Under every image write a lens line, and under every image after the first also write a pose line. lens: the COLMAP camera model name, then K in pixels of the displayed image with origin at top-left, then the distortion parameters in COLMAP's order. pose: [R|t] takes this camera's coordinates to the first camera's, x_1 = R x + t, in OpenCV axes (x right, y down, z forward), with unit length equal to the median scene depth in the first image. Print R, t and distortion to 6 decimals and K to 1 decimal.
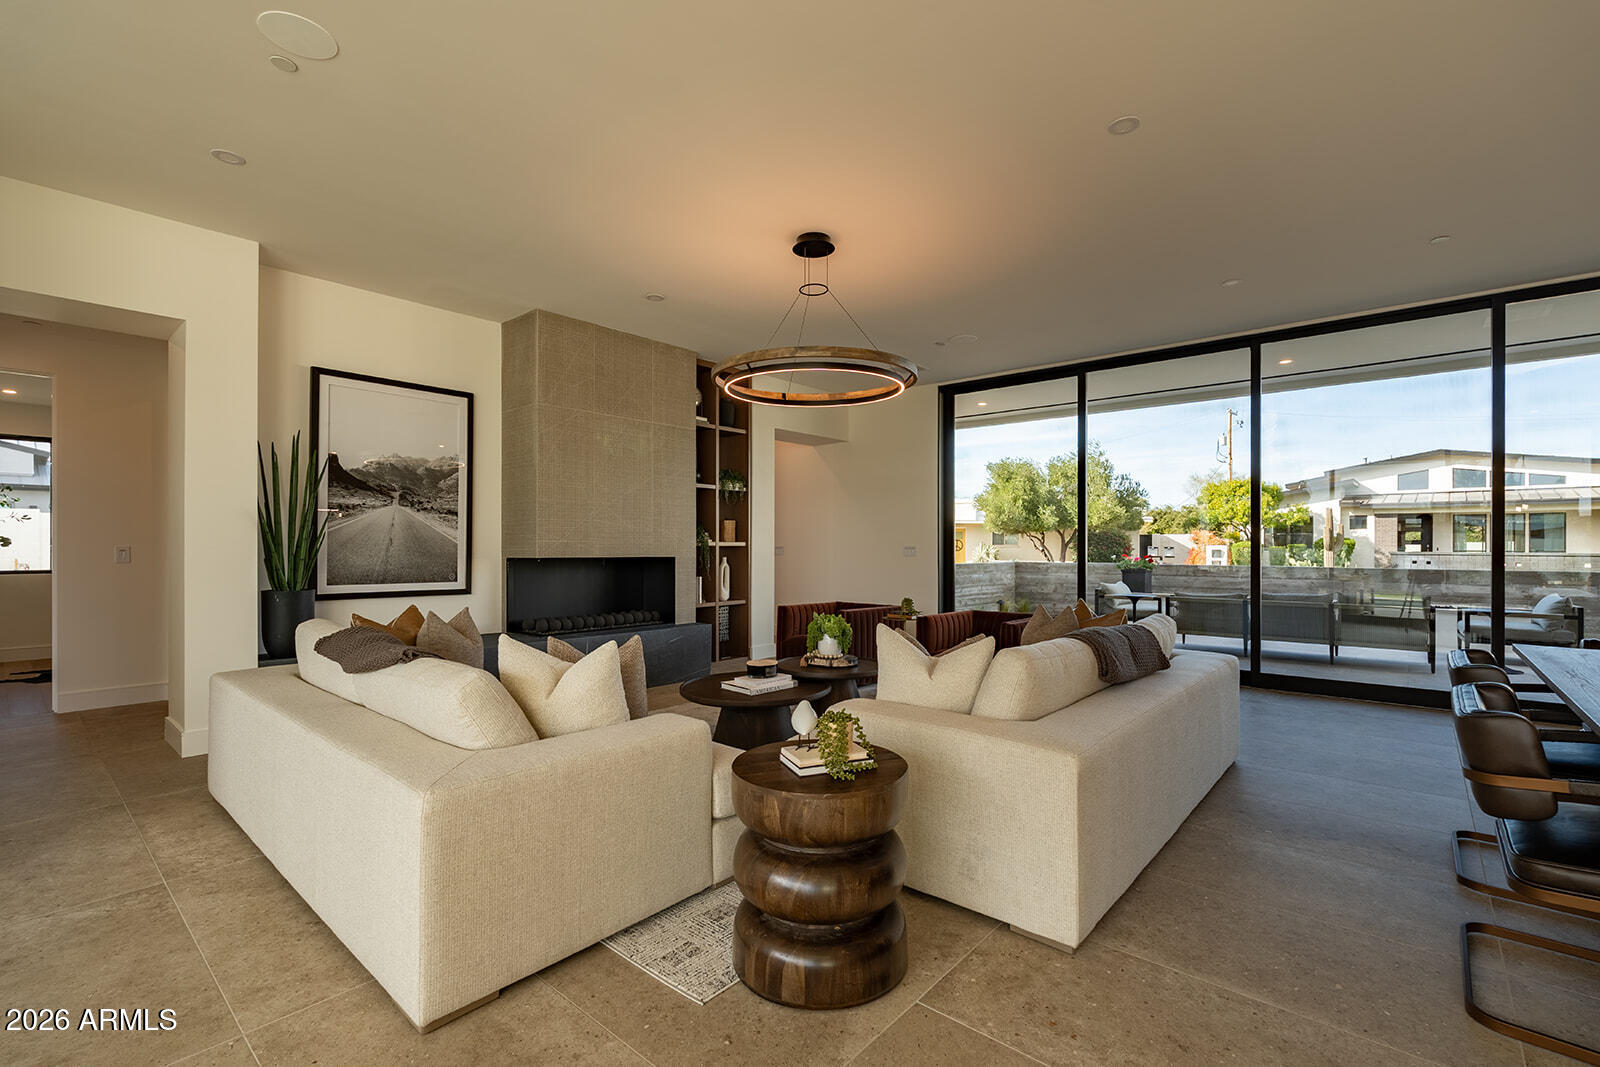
lens RADIAL K [[703.7, 0, 792.8], [0, 703.7, 546.1], [0, 0, 1]] dist [-0.002765, -0.000392]
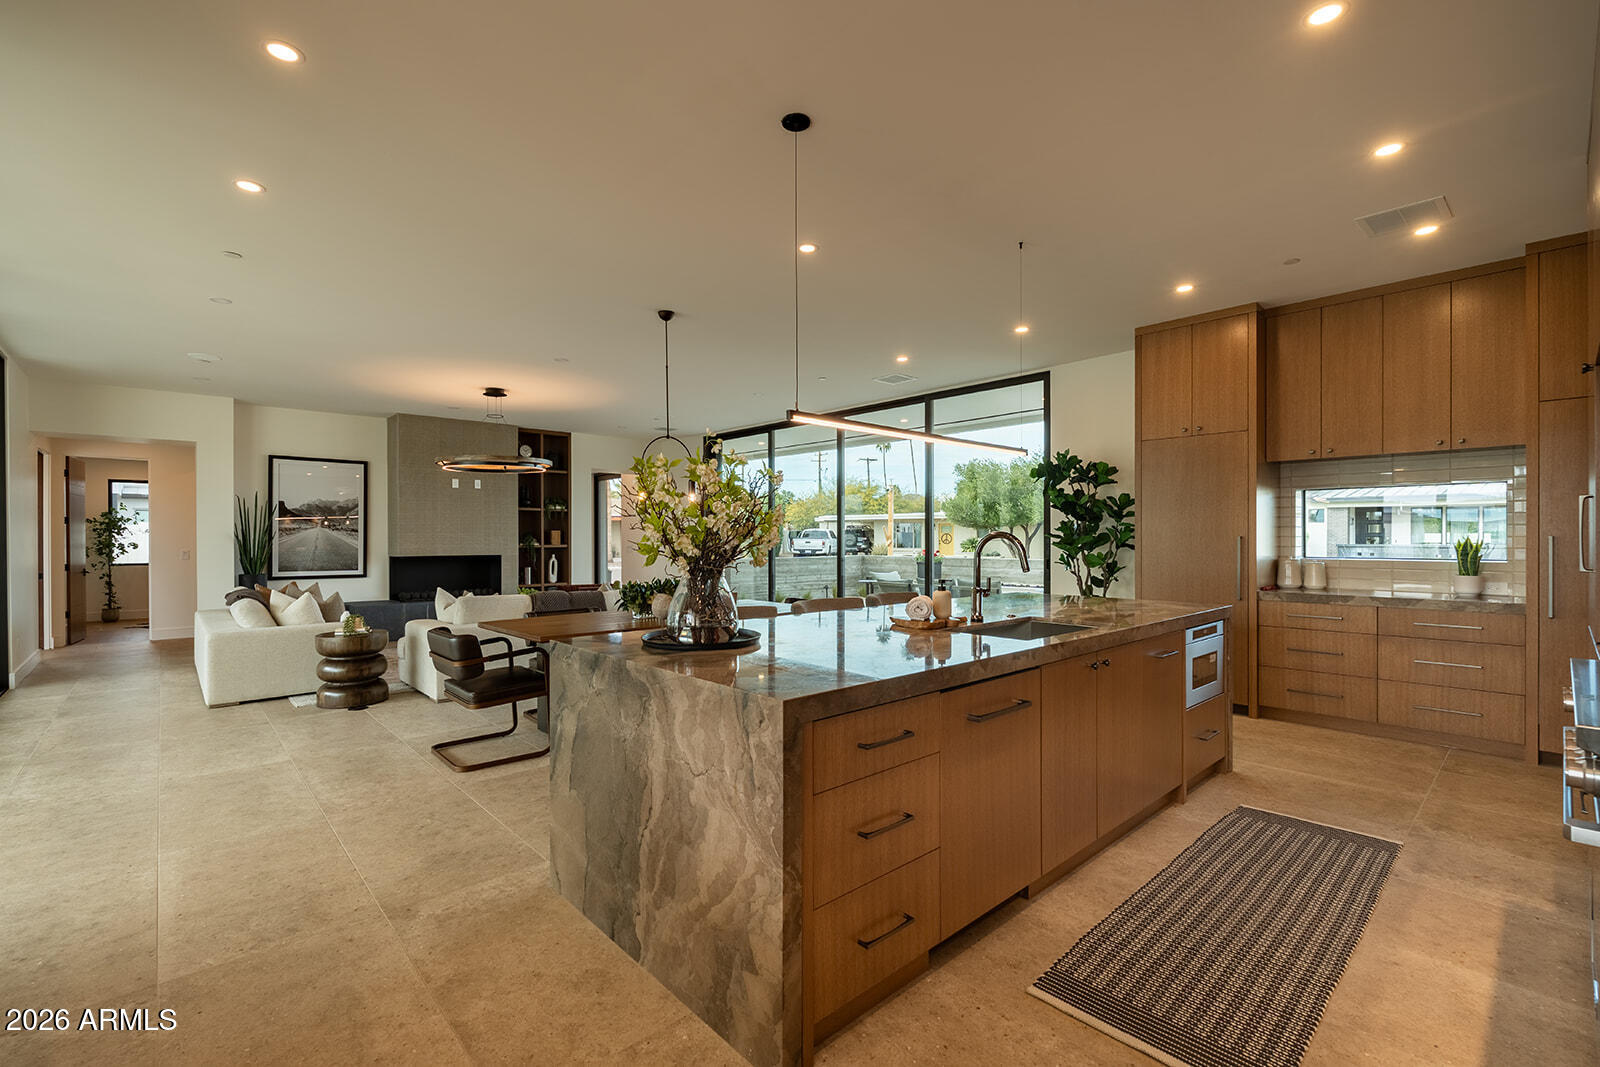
lens RADIAL K [[703.7, 0, 789.2], [0, 703.7, 537.5], [0, 0, 1]] dist [-0.002765, -0.000392]
pose [[0.992521, -0.006196, -0.121918, 0.791452], [0.006021, 0.999980, -0.001800, -0.020809], [0.121926, 0.001053, 0.992539, -0.591824]]
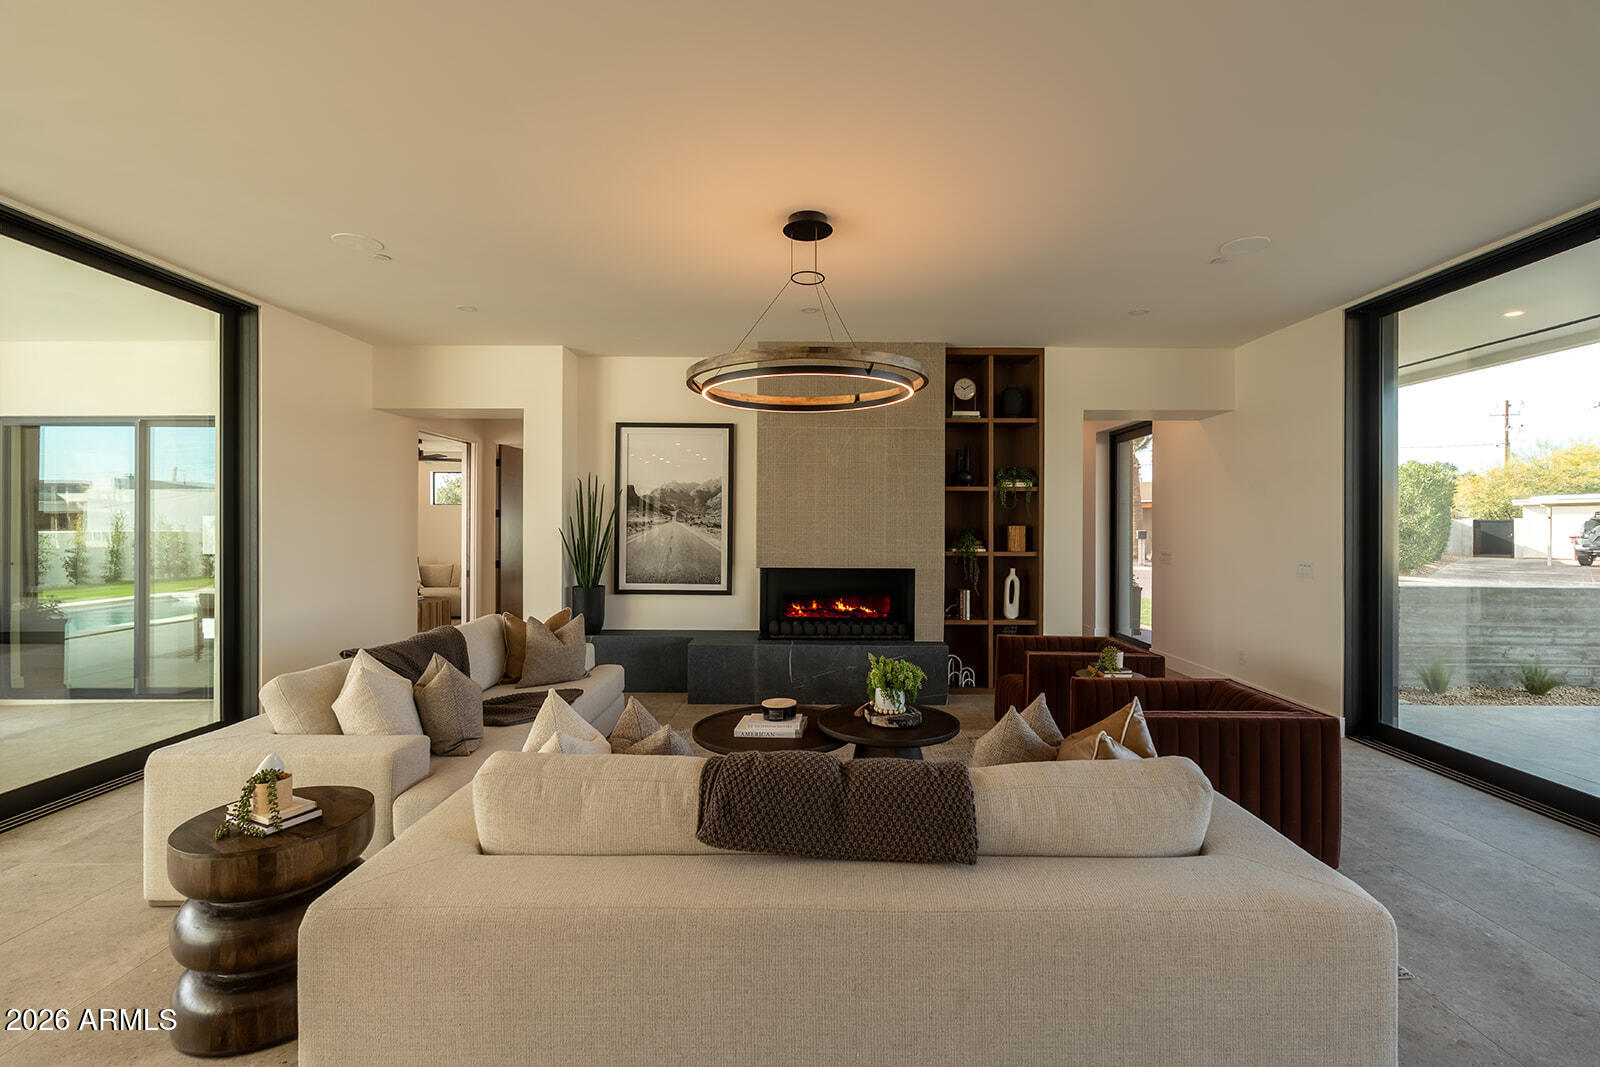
lens RADIAL K [[703.7, 0, 809.3], [0, 703.7, 524.6], [0, 0, 1]] dist [-0.002765, -0.000392]
pose [[0.663554, -0.000958, -0.748128, 0.508500], [-0.002601, 0.999990, -0.003587, -0.046111], [0.748124, 0.004326, 0.663545, 0.325654]]
